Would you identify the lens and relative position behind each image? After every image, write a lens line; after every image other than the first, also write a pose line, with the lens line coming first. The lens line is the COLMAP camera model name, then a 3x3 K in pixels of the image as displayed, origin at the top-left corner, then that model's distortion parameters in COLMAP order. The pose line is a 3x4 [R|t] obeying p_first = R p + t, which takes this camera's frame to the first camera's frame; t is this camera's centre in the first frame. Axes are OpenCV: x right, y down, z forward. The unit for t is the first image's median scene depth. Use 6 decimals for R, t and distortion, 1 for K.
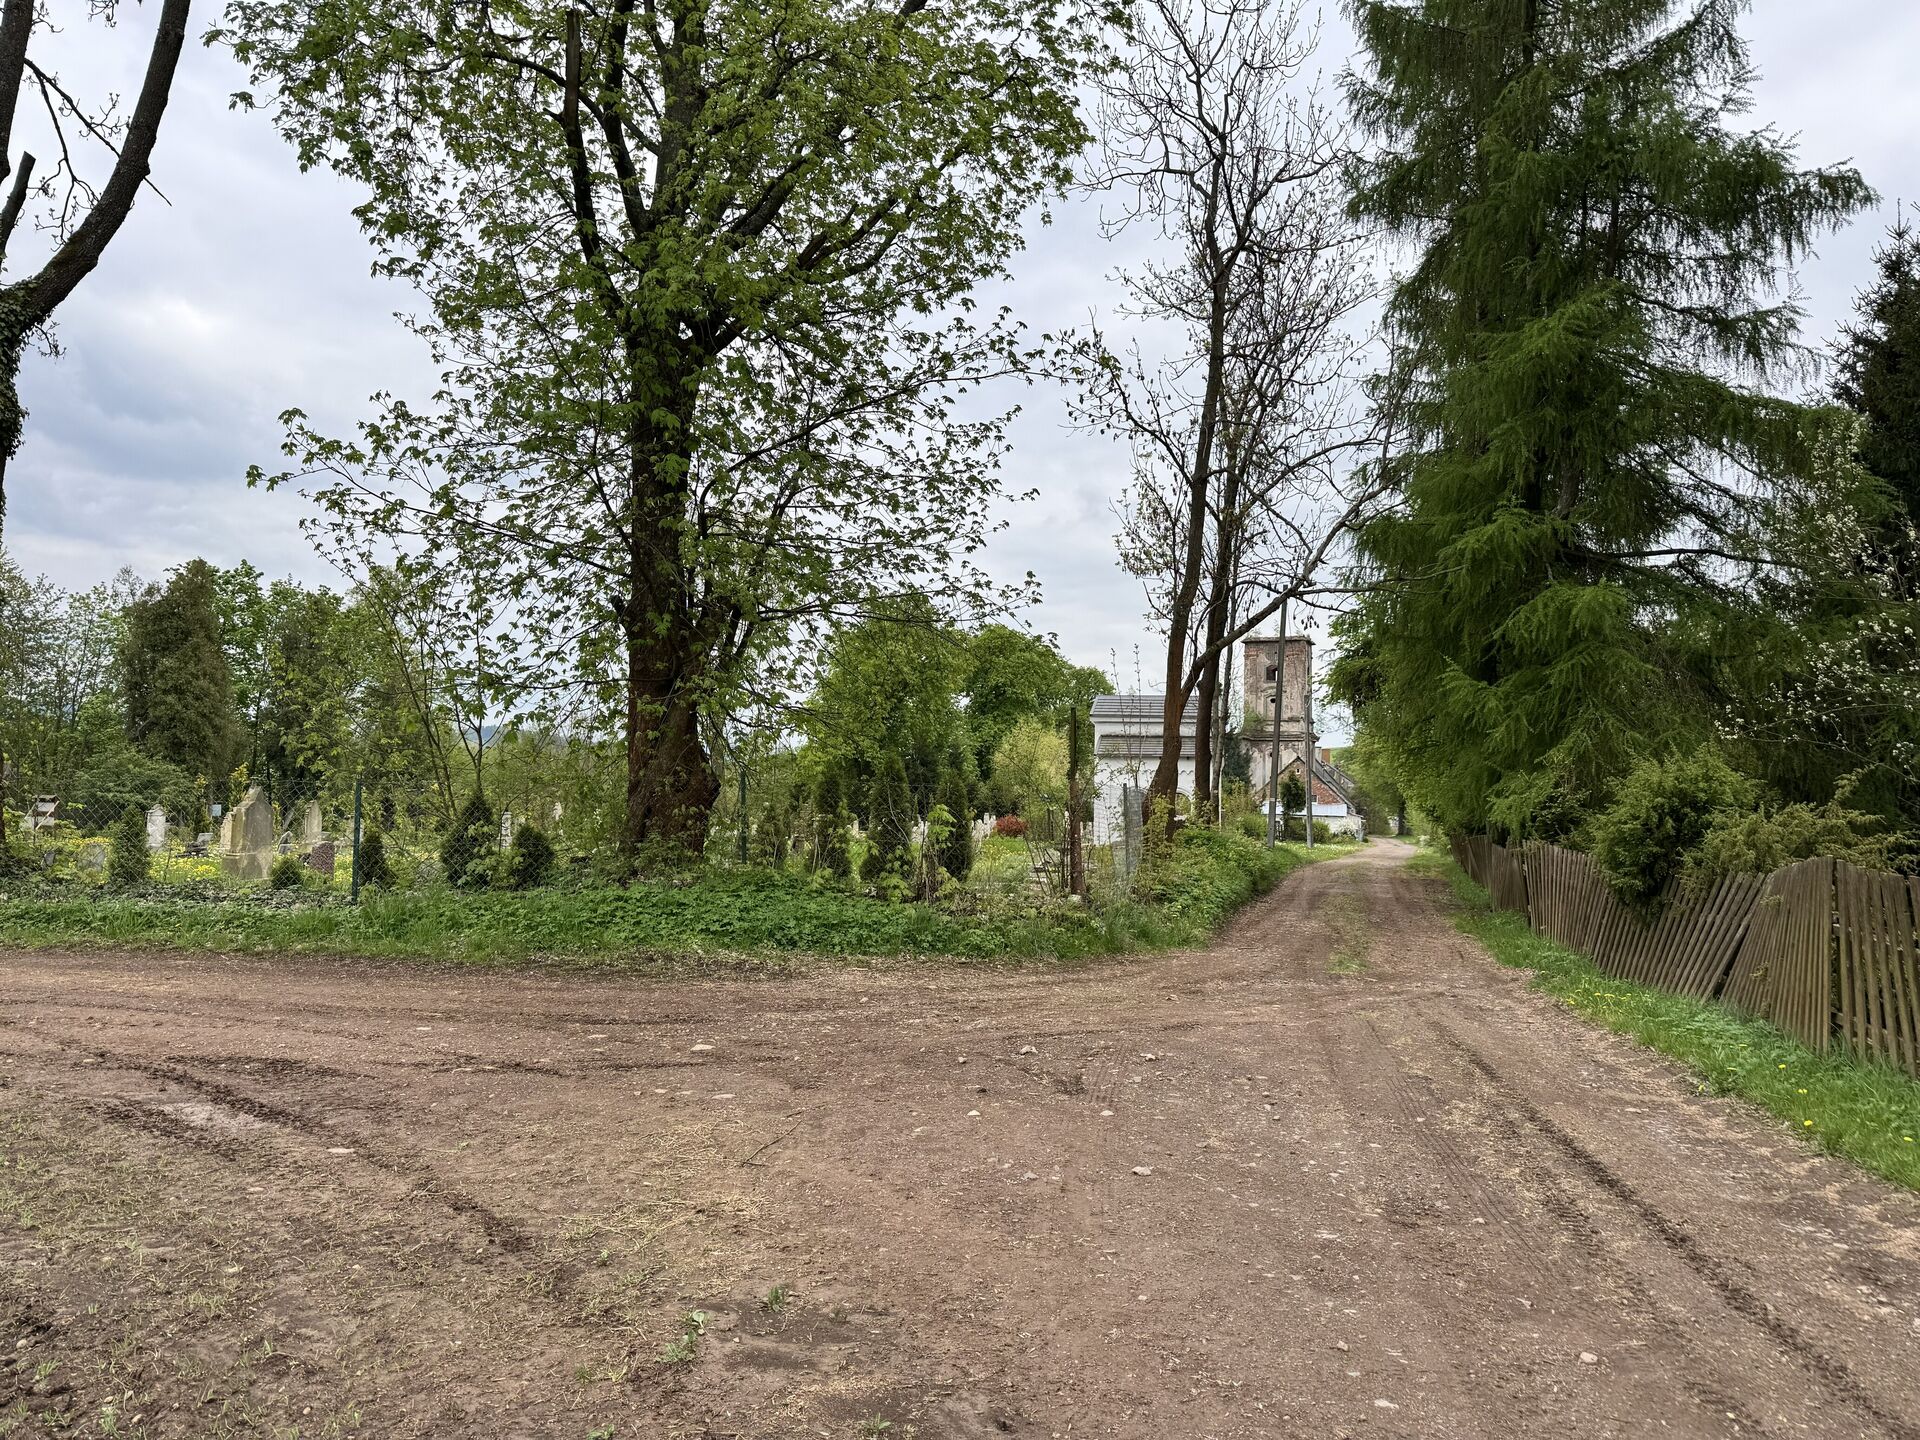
lens RADIAL K [[1342.0, 0, 959.3], [0, 1342.0, 721.9], [0, 0, 1]] dist [0.000709, 0.000024]
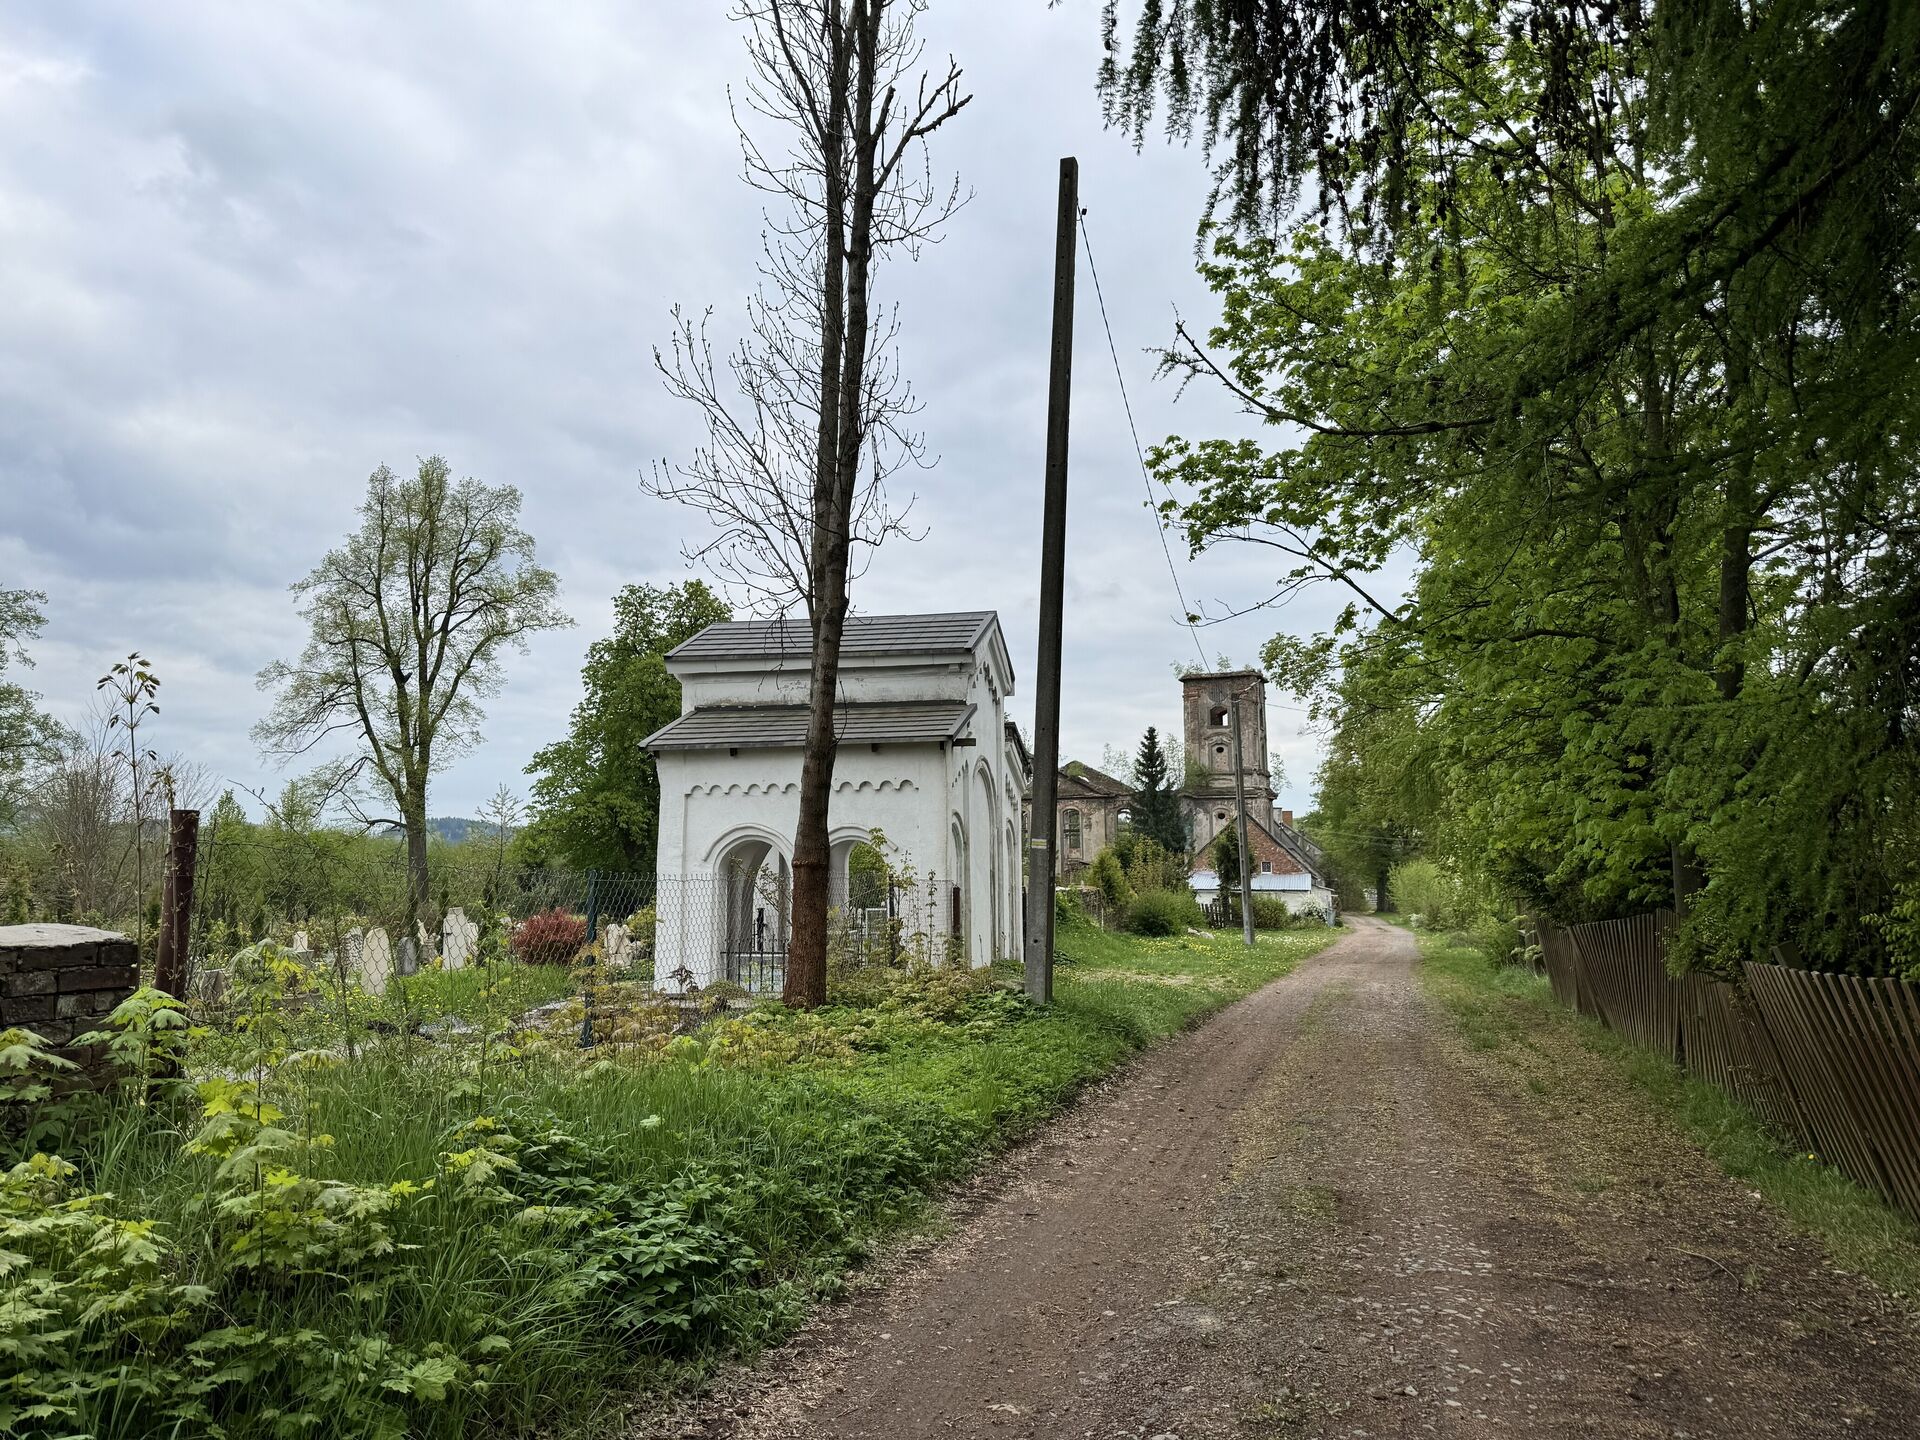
lens RADIAL K [[1342.0, 0, 960.2], [0, 1342.0, 718.7], [0, 0, 1]] dist [0.000709, 0.000024]
pose [[0.999546, -0.018143, 0.024062, 0.073625], [0.019612, 0.997865, -0.062300, 0.017041], [-0.022880, 0.062743, 0.997767, 0.243030]]
